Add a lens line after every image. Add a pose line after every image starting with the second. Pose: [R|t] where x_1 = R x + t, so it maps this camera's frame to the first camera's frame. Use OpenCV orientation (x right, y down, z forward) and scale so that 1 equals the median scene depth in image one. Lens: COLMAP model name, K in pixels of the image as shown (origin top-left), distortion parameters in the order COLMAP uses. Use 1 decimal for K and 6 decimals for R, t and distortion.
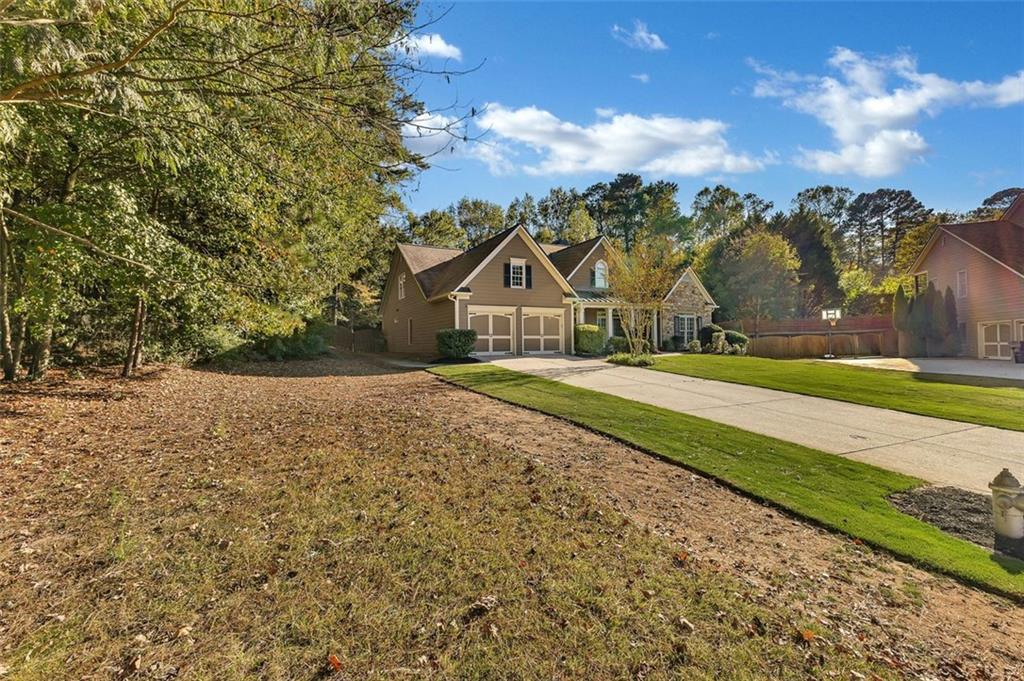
lens RADIAL K [[441.1, 0, 512.1], [0, 441.1, 345.3], [0, 0, 1]] dist [0.002820, 0.001077]
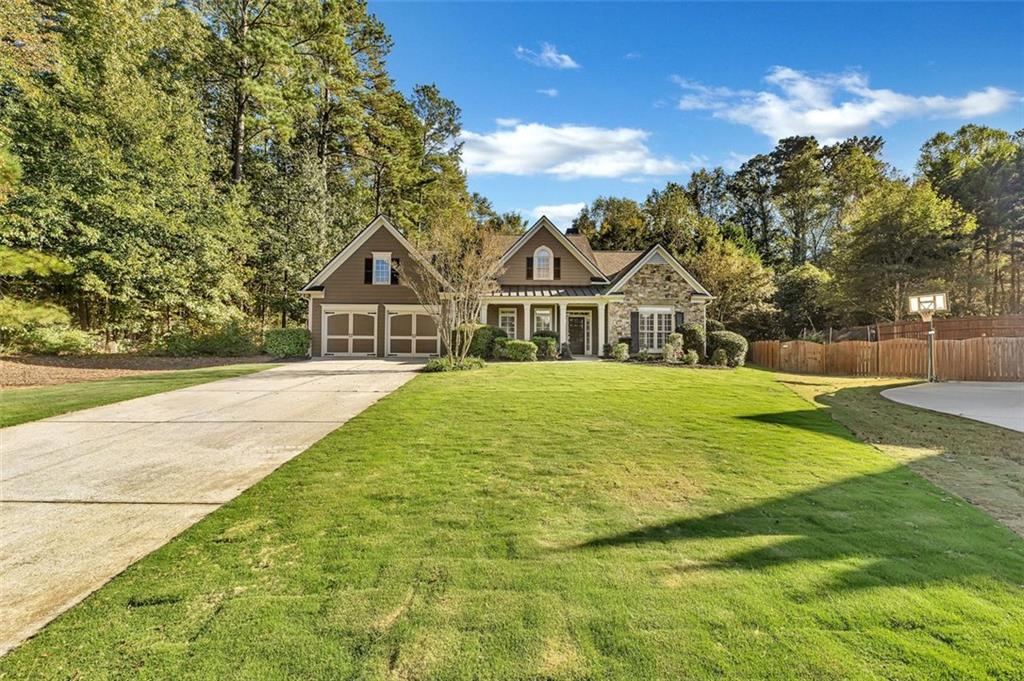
lens RADIAL K [[441.1, 0, 515.6], [0, 441.1, 343.3], [0, 0, 1]] dist [0.002820, 0.001077]
pose [[0.887913, 0.007661, -0.459948, 0.660282], [-0.018195, 0.999664, -0.018474, 0.005719], [0.459652, 0.024772, 0.887754, 0.298835]]
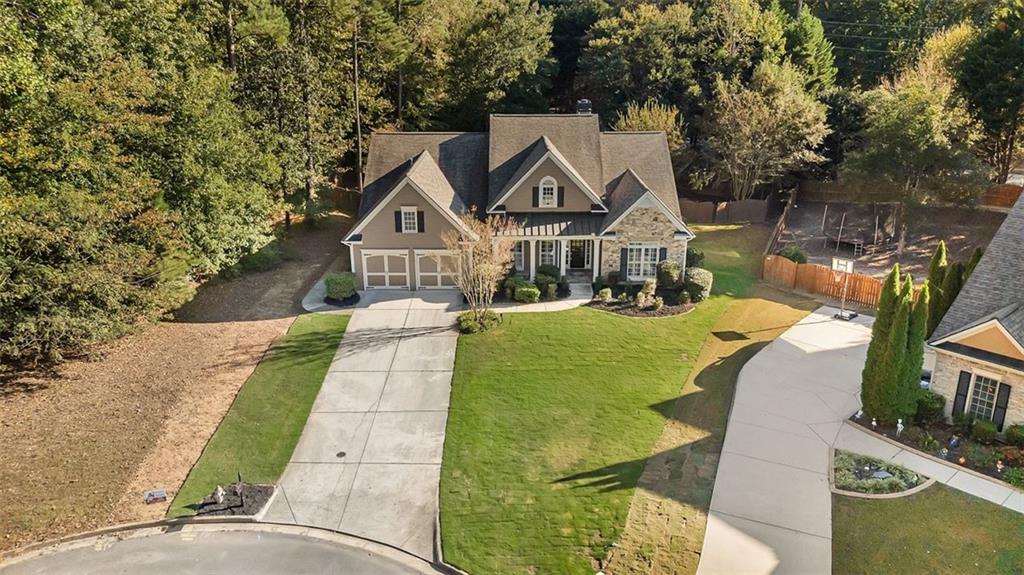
lens RADIAL K [[739.0, 0, 507.5], [0, 739.0, 289.1], [0, 0, 1]] dist [0.016325, -0.011362]
pose [[0.878042, 0.160023, -0.451037, 1.035538], [-0.004337, 0.945064, 0.326855, -0.575016], [0.478563, -0.285037, 0.830501, -0.435241]]
